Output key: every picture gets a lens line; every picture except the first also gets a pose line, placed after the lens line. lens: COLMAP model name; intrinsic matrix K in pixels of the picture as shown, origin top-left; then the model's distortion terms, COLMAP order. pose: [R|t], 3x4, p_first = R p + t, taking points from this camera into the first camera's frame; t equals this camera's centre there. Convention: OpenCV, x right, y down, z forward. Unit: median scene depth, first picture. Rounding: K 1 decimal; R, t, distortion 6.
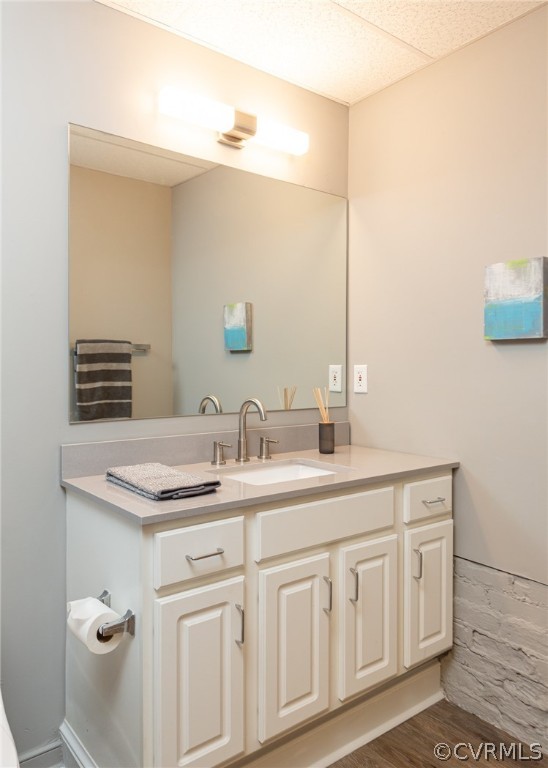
lens RADIAL K [[562.1, 0, 276.9], [0, 562.1, 381.7], [0, 0, 1]] dist [0.000964, 0.000726]
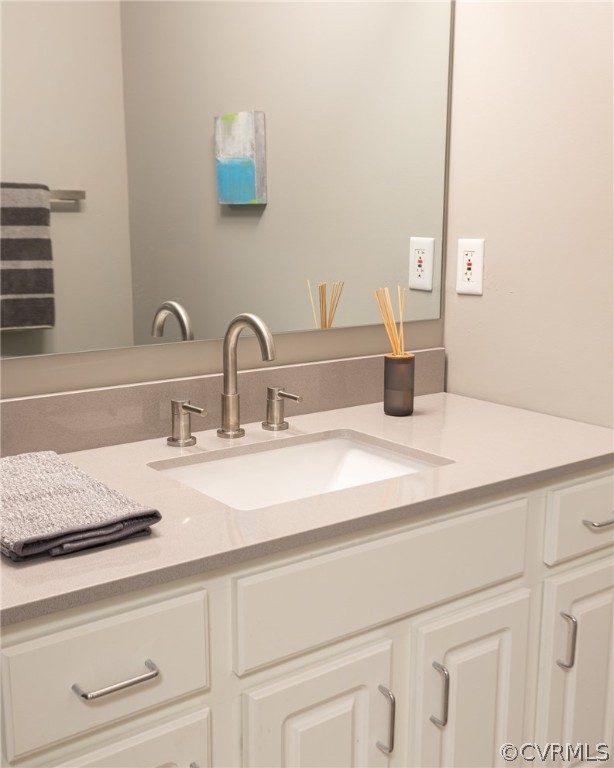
lens RADIAL K [[830.4, 0, 303.6], [0, 830.4, 383.6], [0, 0, 1]] dist [0.024631, 0.000000]
pose [[0.998823, 0.012062, -0.046986, 0.035661], [-0.003372, 0.983512, 0.180812, -0.038122], [0.048392, -0.180440, 0.982395, 0.237221]]
